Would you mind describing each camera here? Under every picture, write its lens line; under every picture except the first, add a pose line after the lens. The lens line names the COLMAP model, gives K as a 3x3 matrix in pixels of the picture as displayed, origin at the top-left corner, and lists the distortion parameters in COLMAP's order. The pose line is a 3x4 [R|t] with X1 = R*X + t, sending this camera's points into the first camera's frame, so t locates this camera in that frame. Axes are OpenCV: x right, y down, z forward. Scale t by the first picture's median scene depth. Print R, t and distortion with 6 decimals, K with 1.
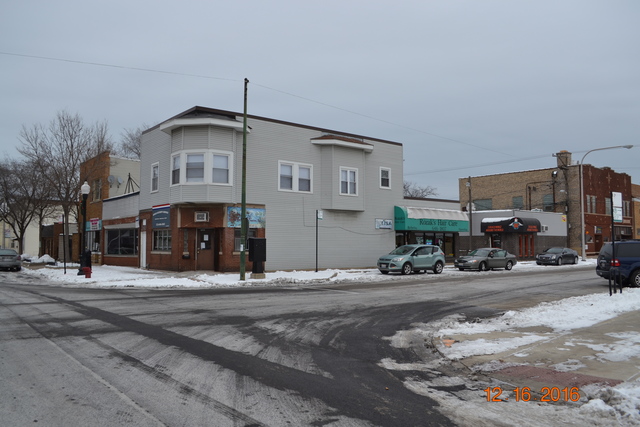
lens RADIAL K [[513.6, 0, 316.3], [0, 513.6, 215.8], [0, 0, 1]] dist [-0.080586, 0.006290]
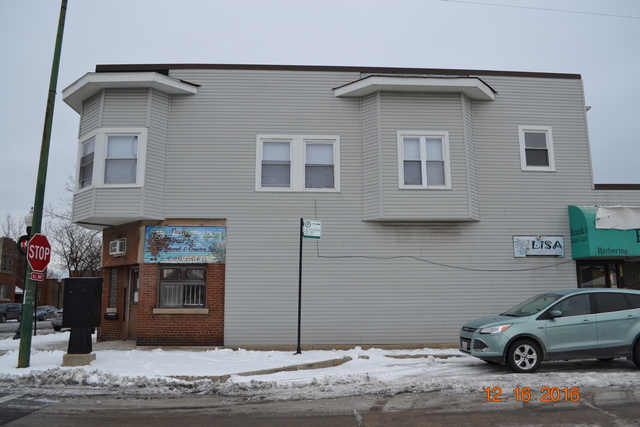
lens RADIAL K [[513.6, 0, 319.0], [0, 513.6, 214.7], [0, 0, 1]] dist [-0.080586, 0.006290]
pose [[0.809325, -0.104983, -0.577903, 0.232284], [0.038033, 0.991199, -0.126799, 0.036810], [0.586128, 0.080642, 0.806195, 0.515504]]
